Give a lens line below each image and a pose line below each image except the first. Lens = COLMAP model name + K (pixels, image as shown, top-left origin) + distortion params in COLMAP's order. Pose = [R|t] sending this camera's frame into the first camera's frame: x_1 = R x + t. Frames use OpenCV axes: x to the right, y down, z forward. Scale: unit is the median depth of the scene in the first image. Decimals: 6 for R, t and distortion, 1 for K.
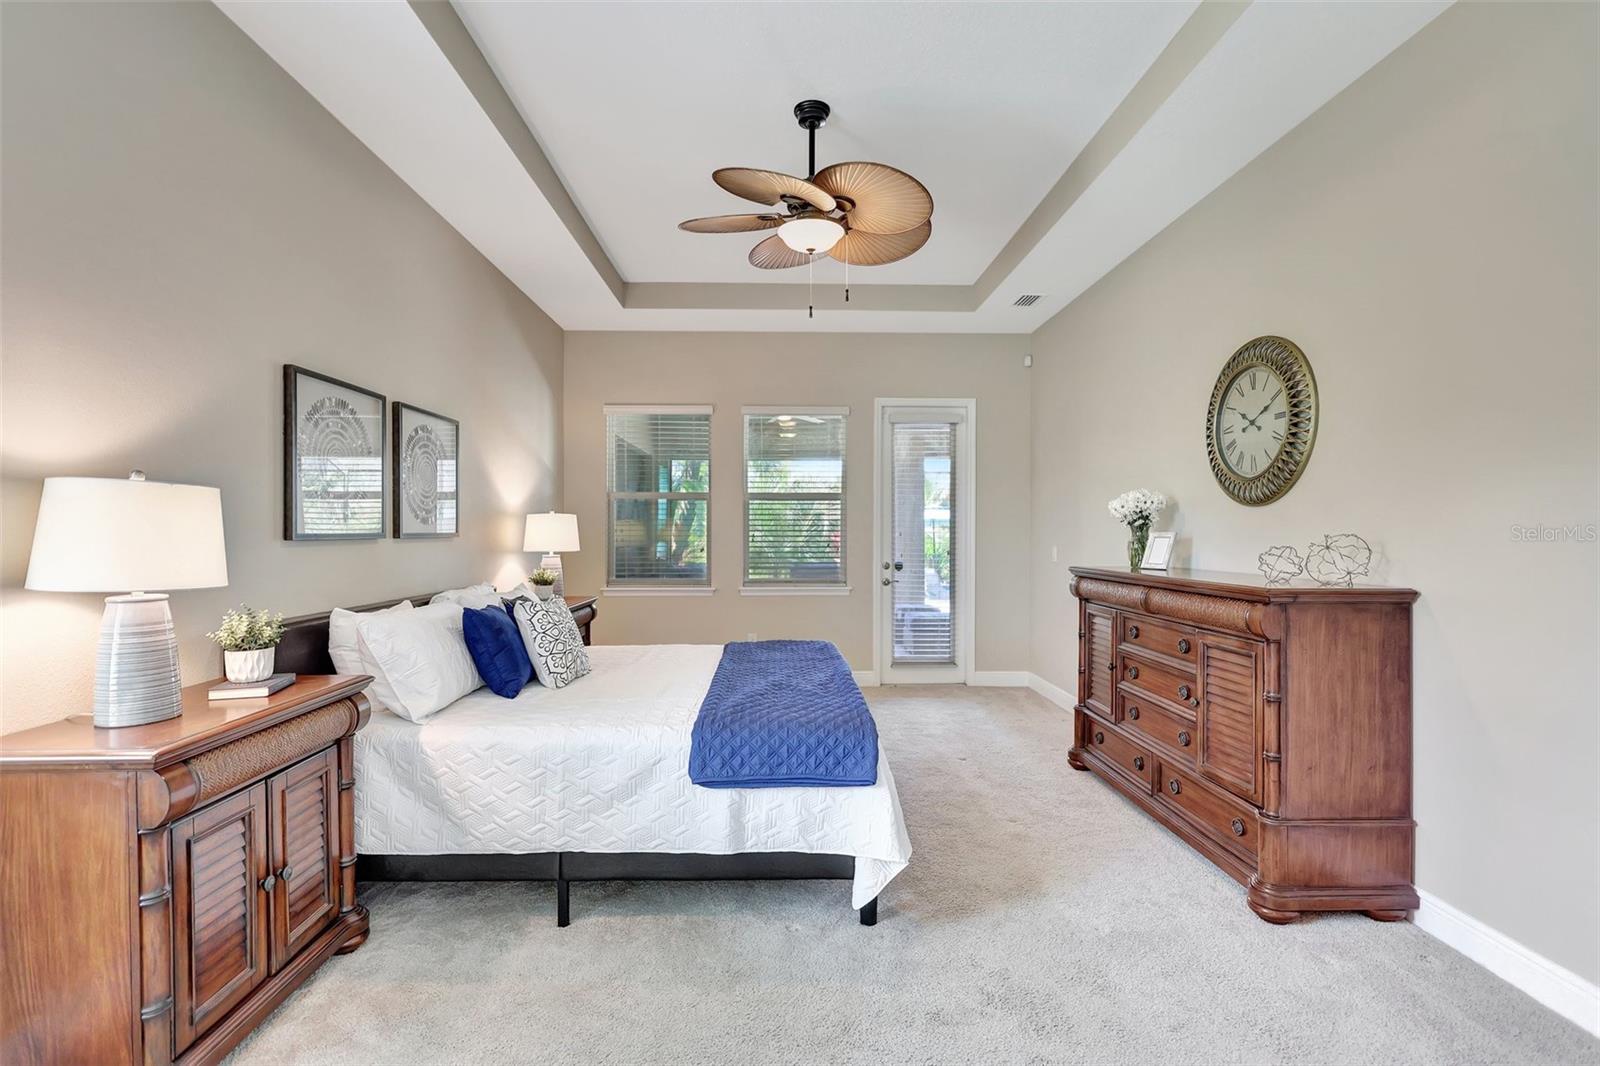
lens RADIAL K [[738.5, 0, 800.0], [0, 738.5, 533.0], [0, 0, 1]] dist [-0.002340, 0.000880]
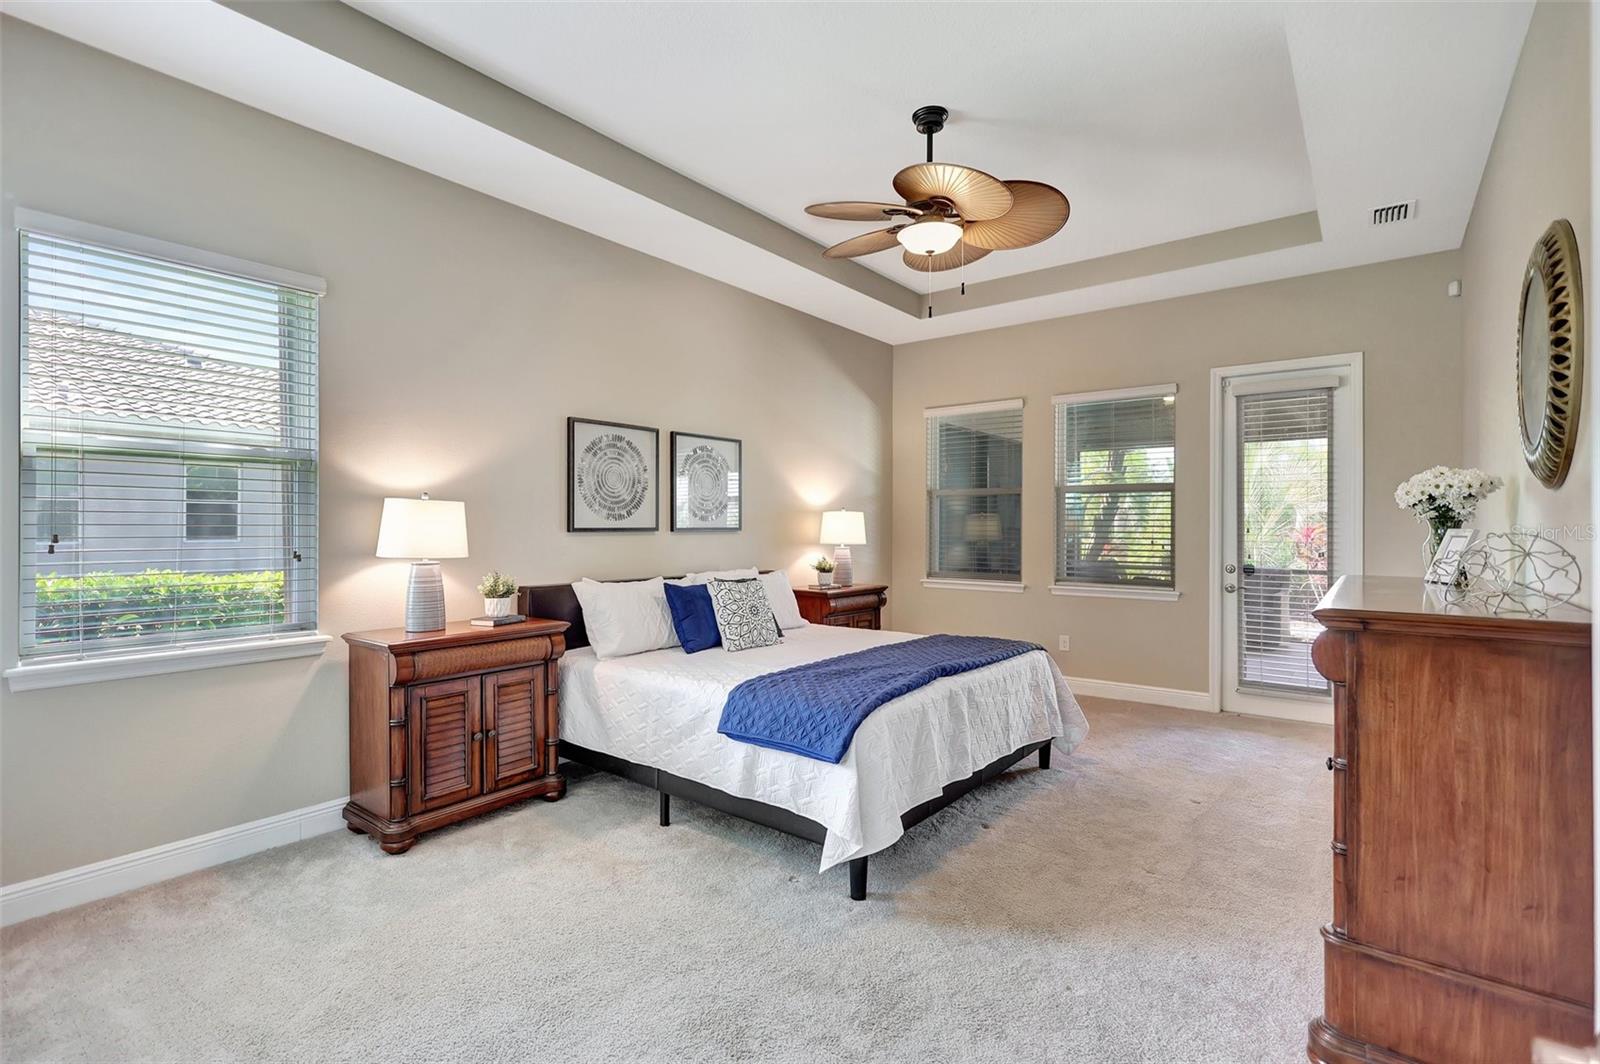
lens RADIAL K [[739.2, 0, 794.9], [0, 739.2, 522.1], [0, 0, 1]] dist [-0.001271, 0.000313]
pose [[0.773029, -0.002153, -0.634366, 0.689651], [-0.002968, 0.999971, -0.007011, -0.001277], [0.634363, 0.007302, 0.773001, 0.121613]]
